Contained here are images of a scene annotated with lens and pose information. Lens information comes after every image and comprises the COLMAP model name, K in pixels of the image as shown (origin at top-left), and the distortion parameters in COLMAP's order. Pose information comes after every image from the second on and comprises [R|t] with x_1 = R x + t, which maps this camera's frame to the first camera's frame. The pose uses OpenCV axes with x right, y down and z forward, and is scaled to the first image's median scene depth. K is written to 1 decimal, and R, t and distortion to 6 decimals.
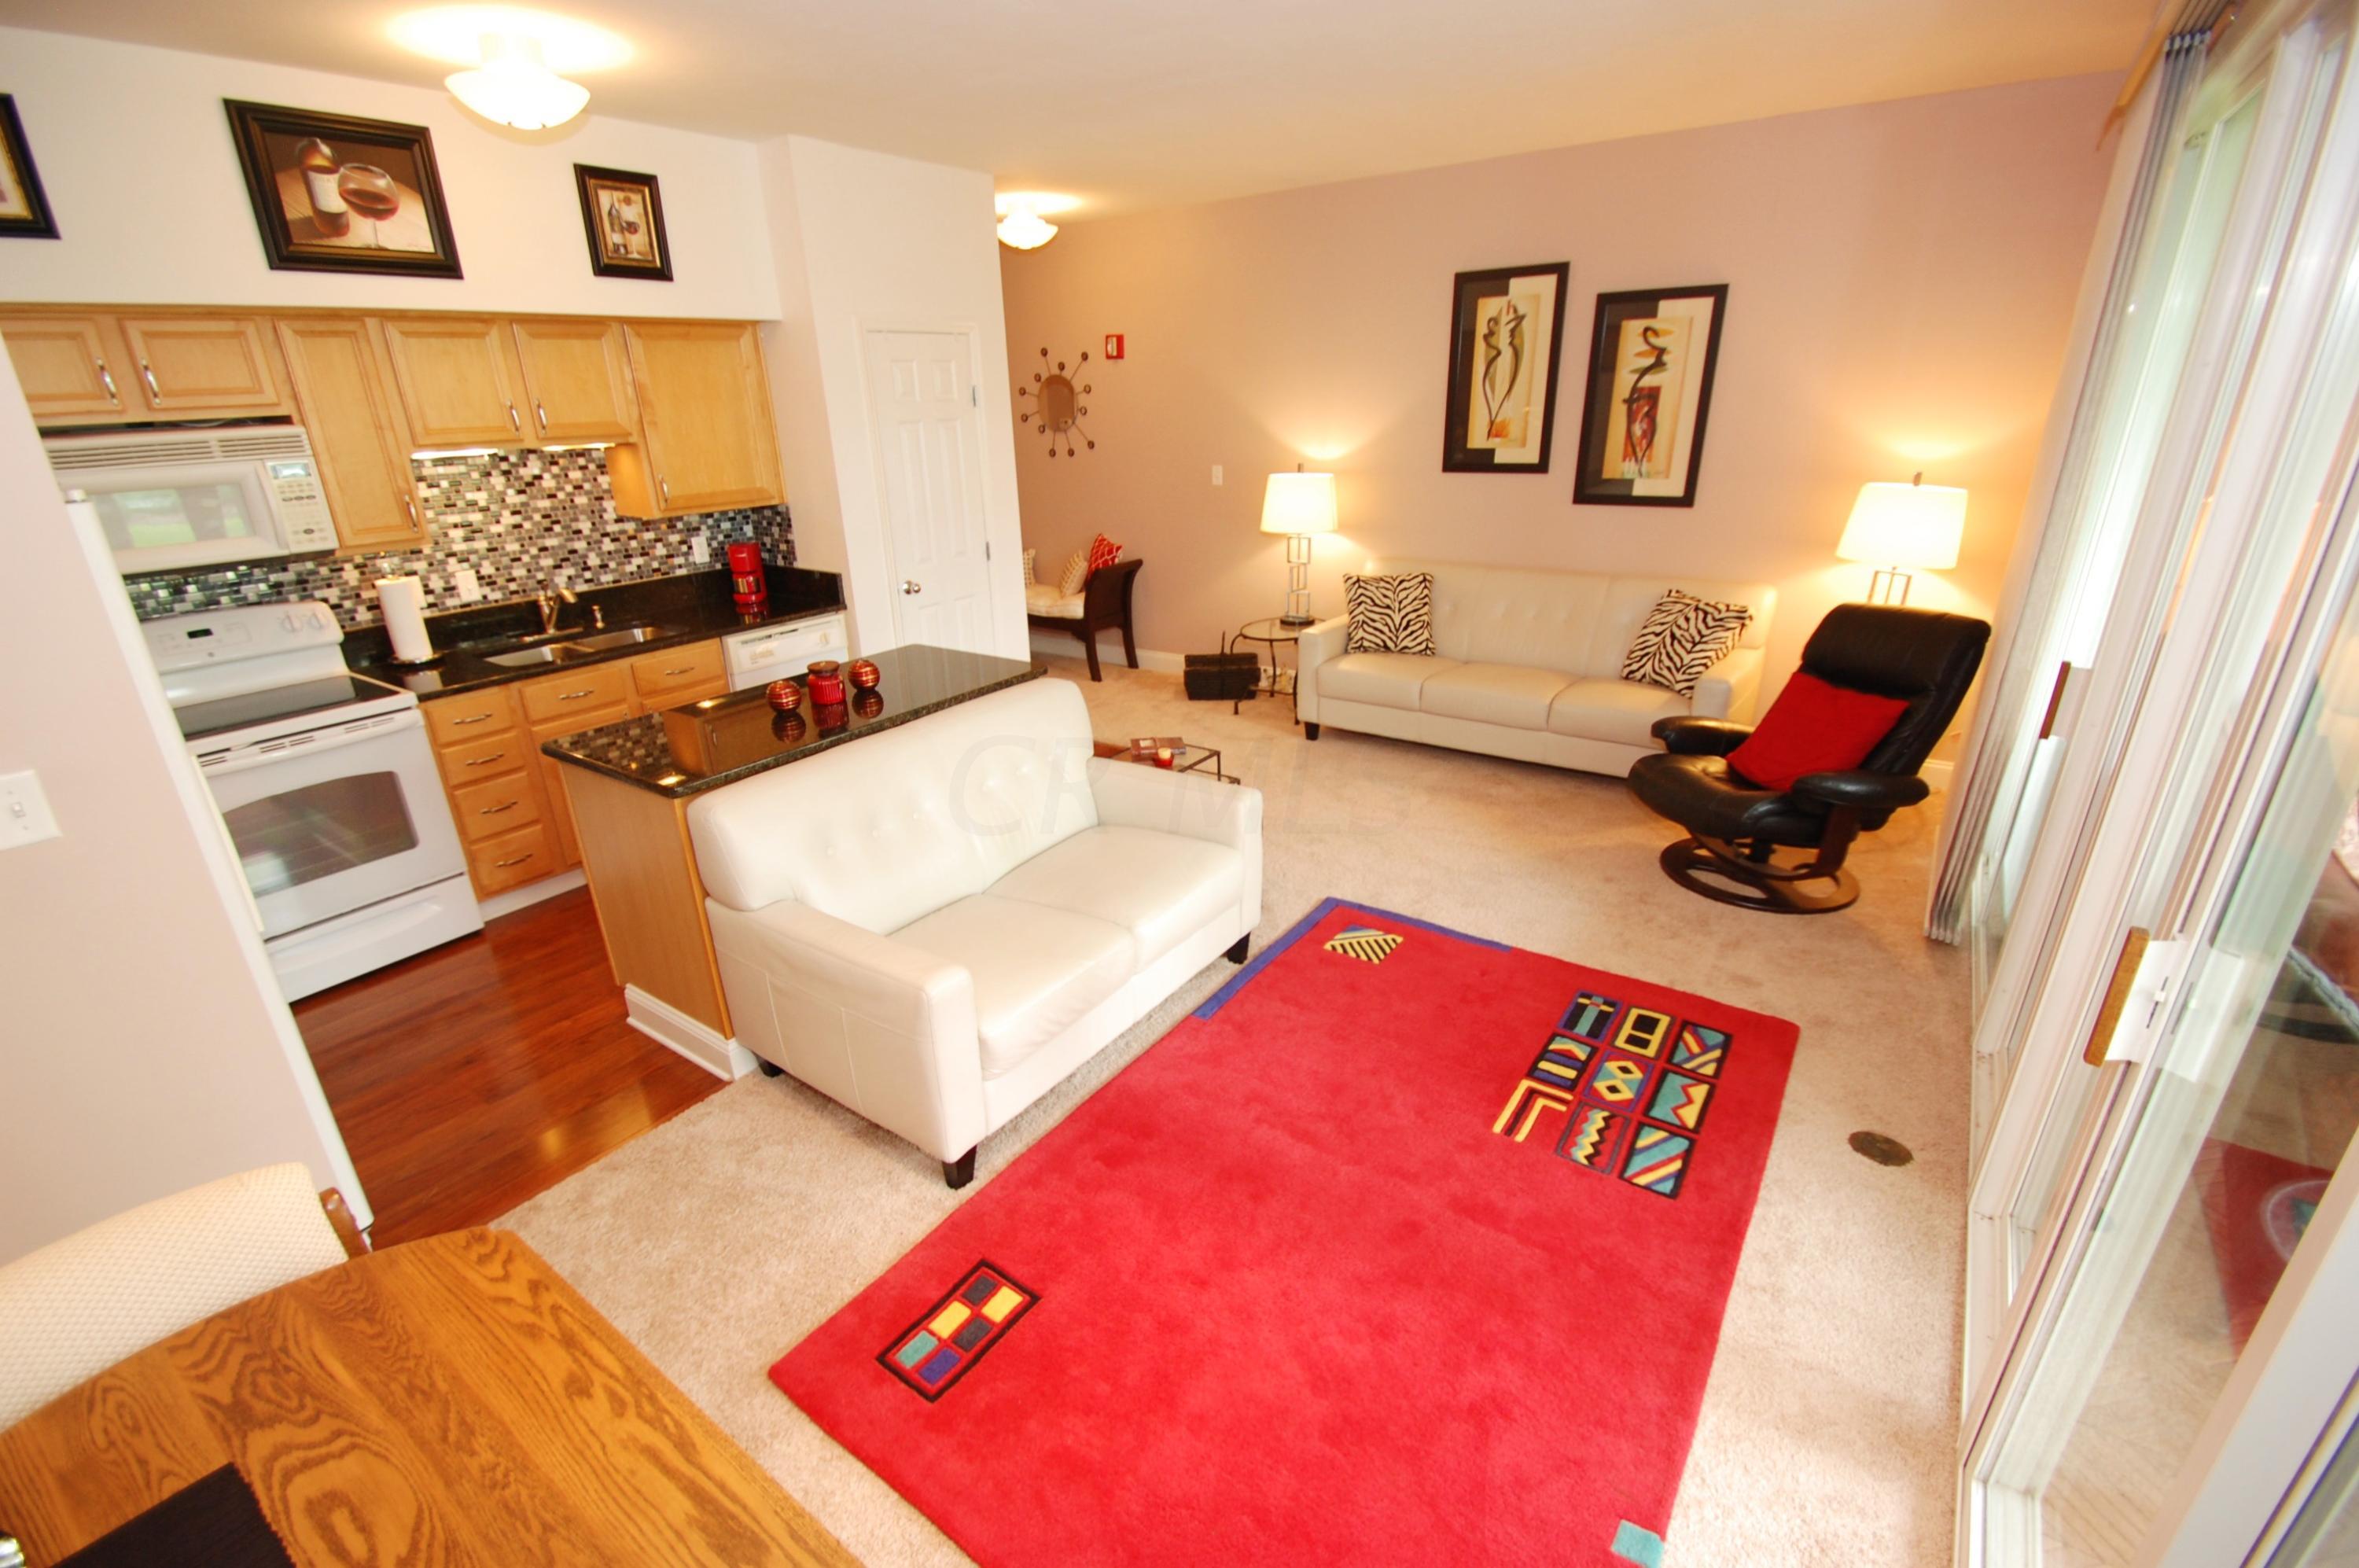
lens RADIAL K [[1035.3, 0, 1160.1], [0, 1035.3, 803.0], [0, 0, 1]] dist [0.028798, -0.030431]
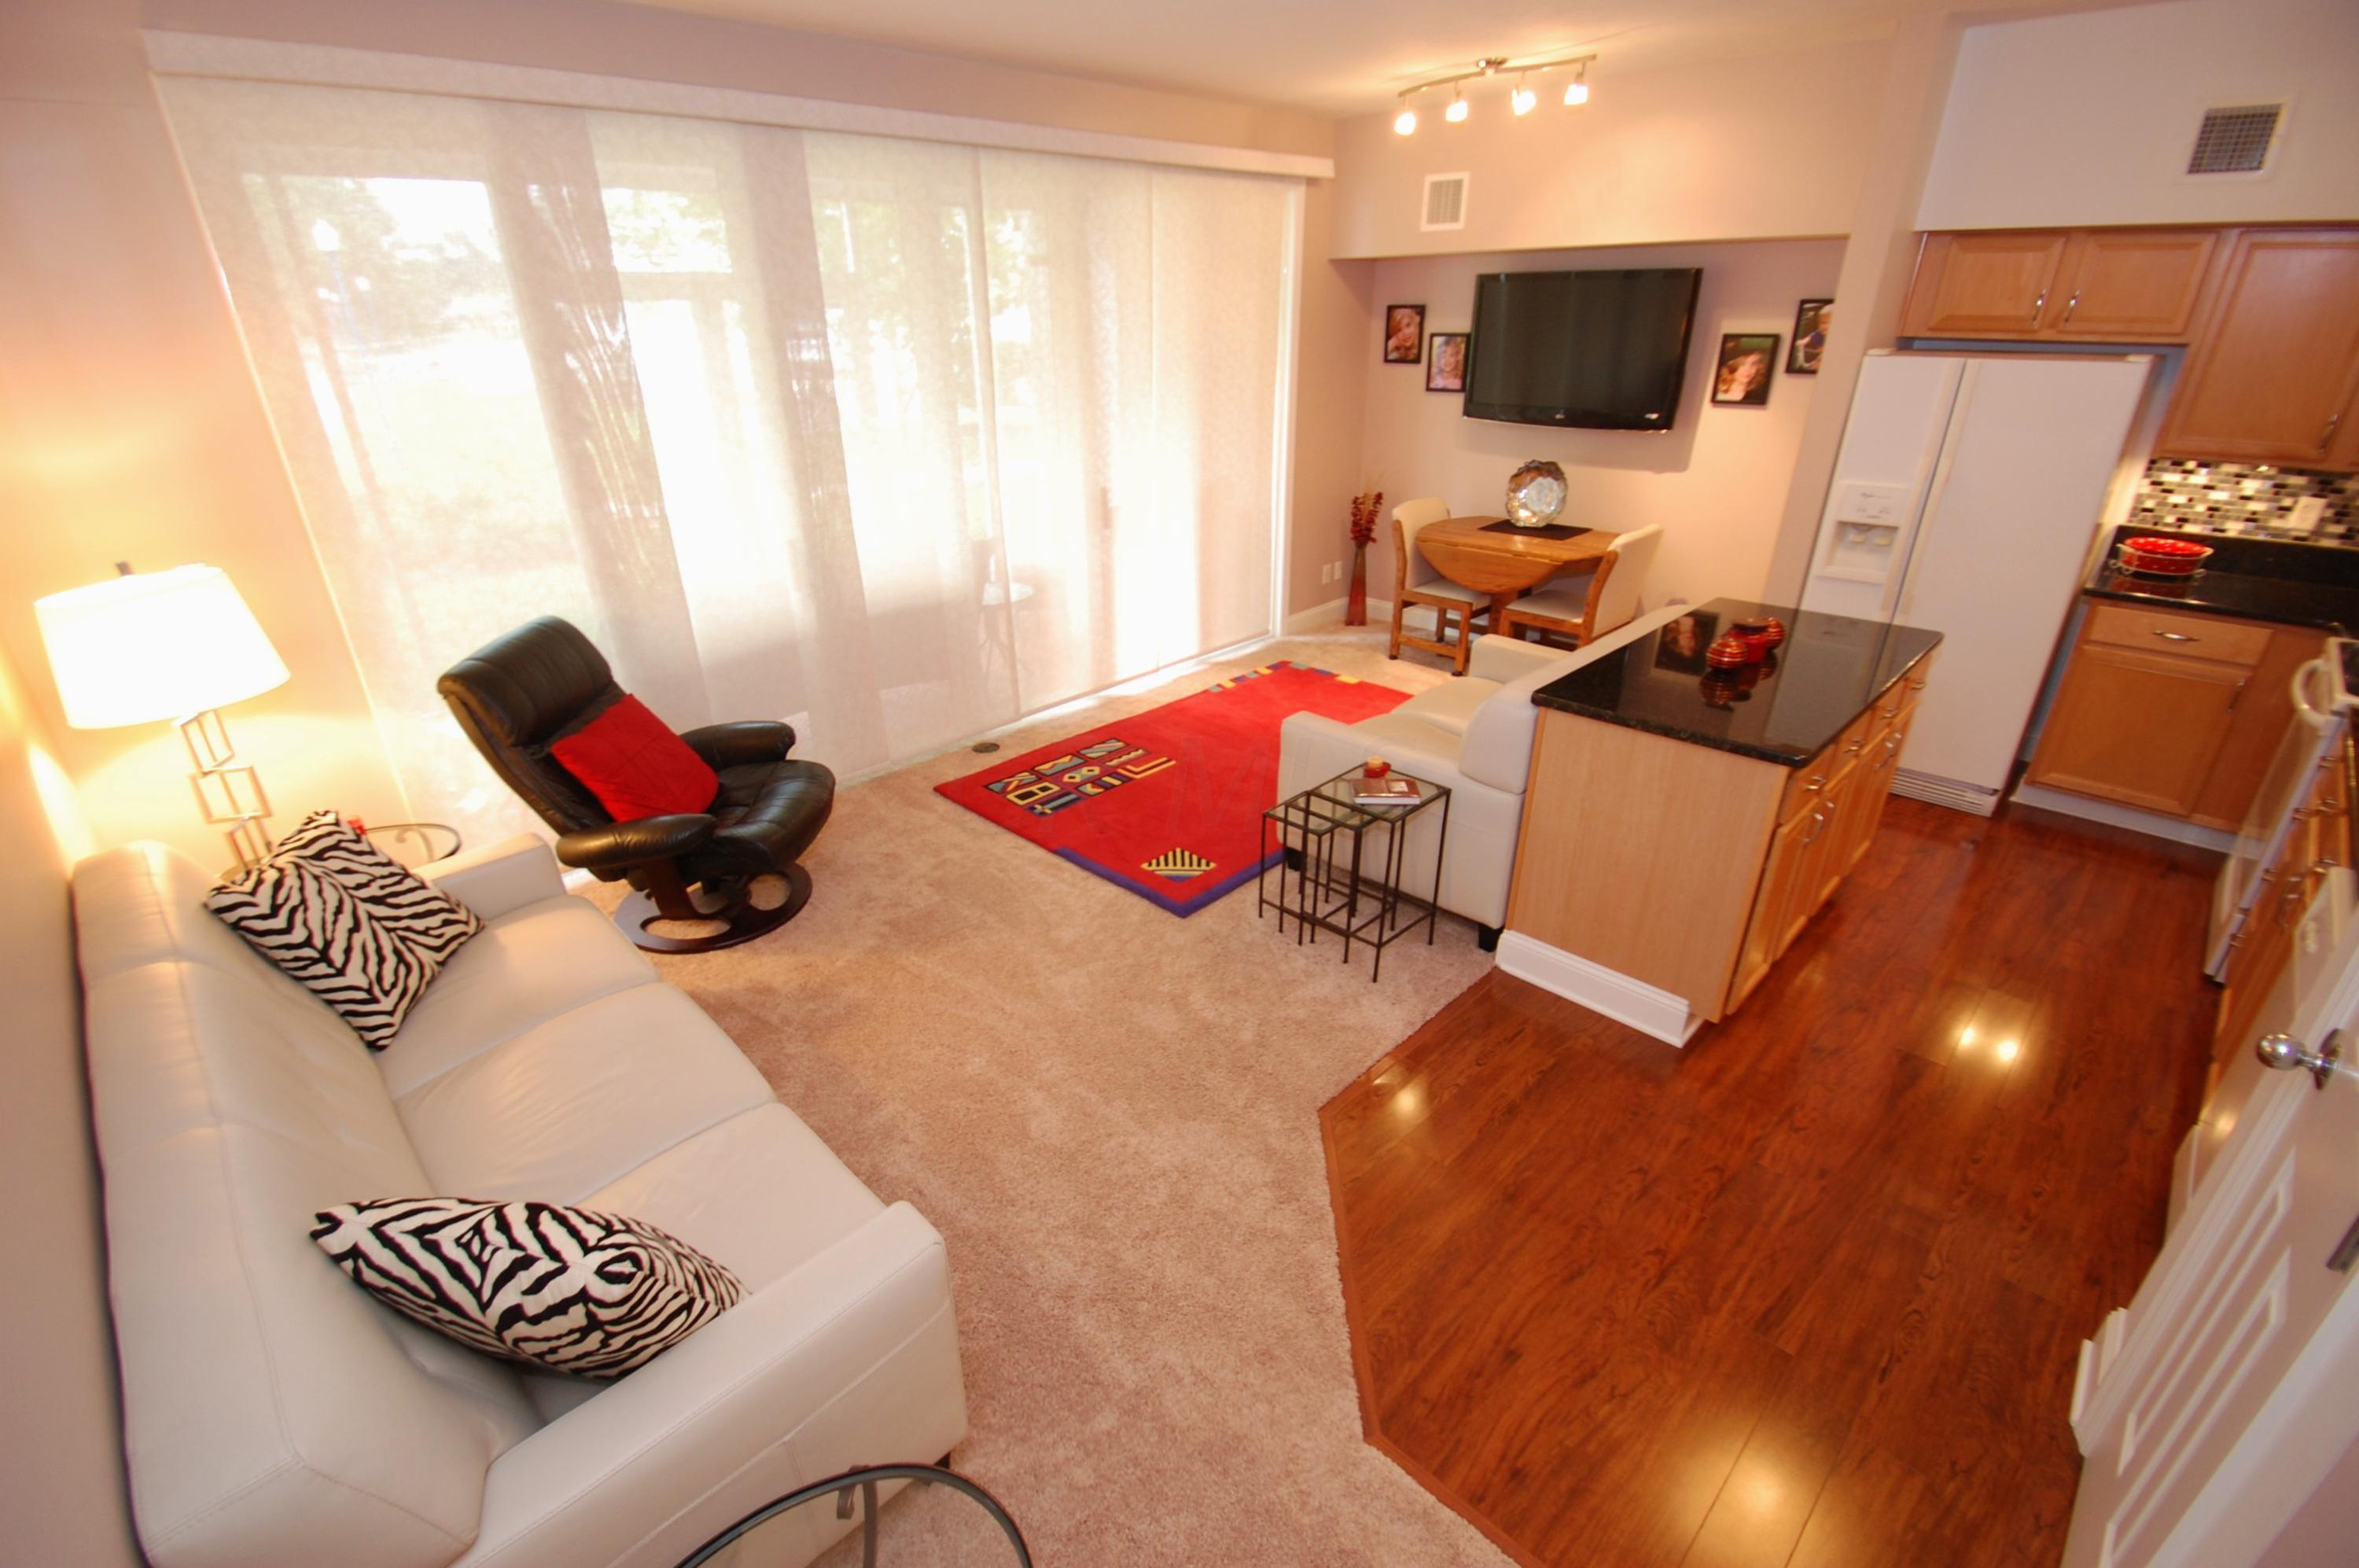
lens RADIAL K [[1036.6, 0, 1146.2], [0, 1036.6, 811.4], [0, 0, 1]] dist [0.009829, -0.014949]
pose [[-0.984916, -0.031227, 0.170190, 0.040322], [0.104785, 0.675069, 0.730275, -0.614197], [-0.137694, 0.737094, -0.661614, 1.471314]]
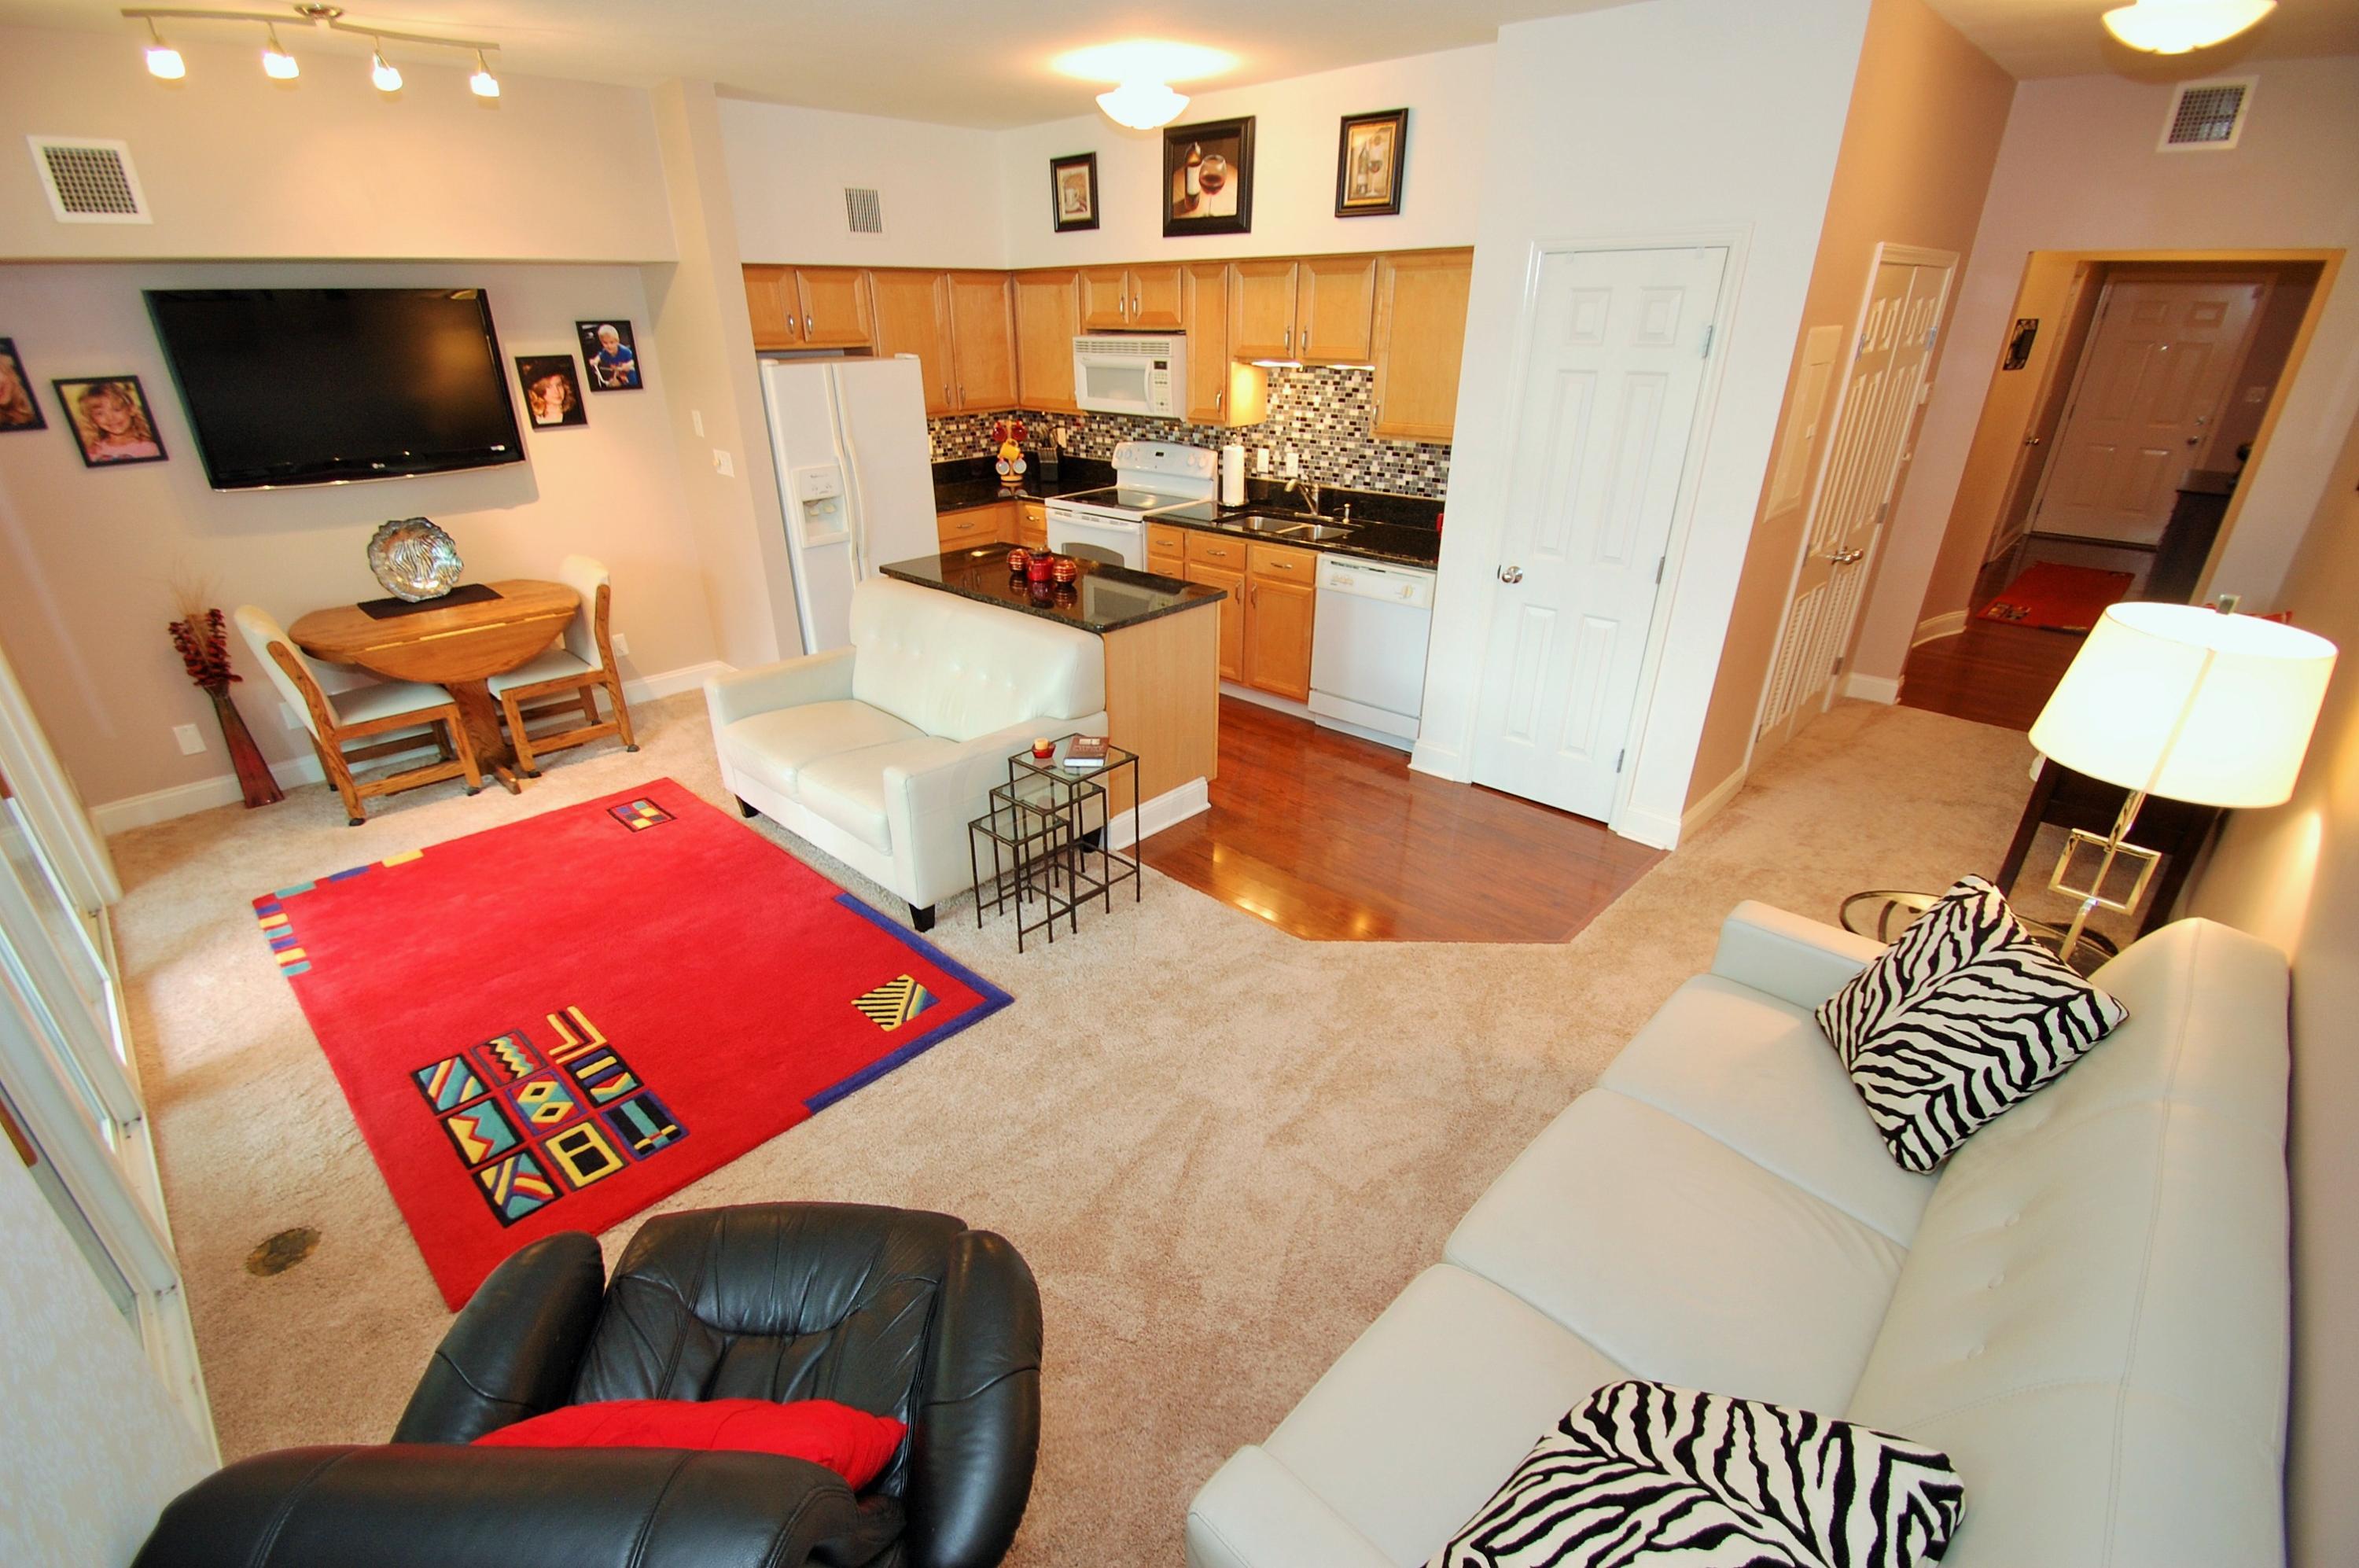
lens RADIAL K [[1036.6, 0, 1146.2], [0, 1036.6, 811.4], [0, 0, 1]] dist [0.009829, -0.014949]
pose [[-0.143768, 0.459058, -0.876697, 0.758585], [-0.354909, 0.803050, 0.478696, -0.433228], [0.923780, 0.379969, 0.047471, 0.954797]]
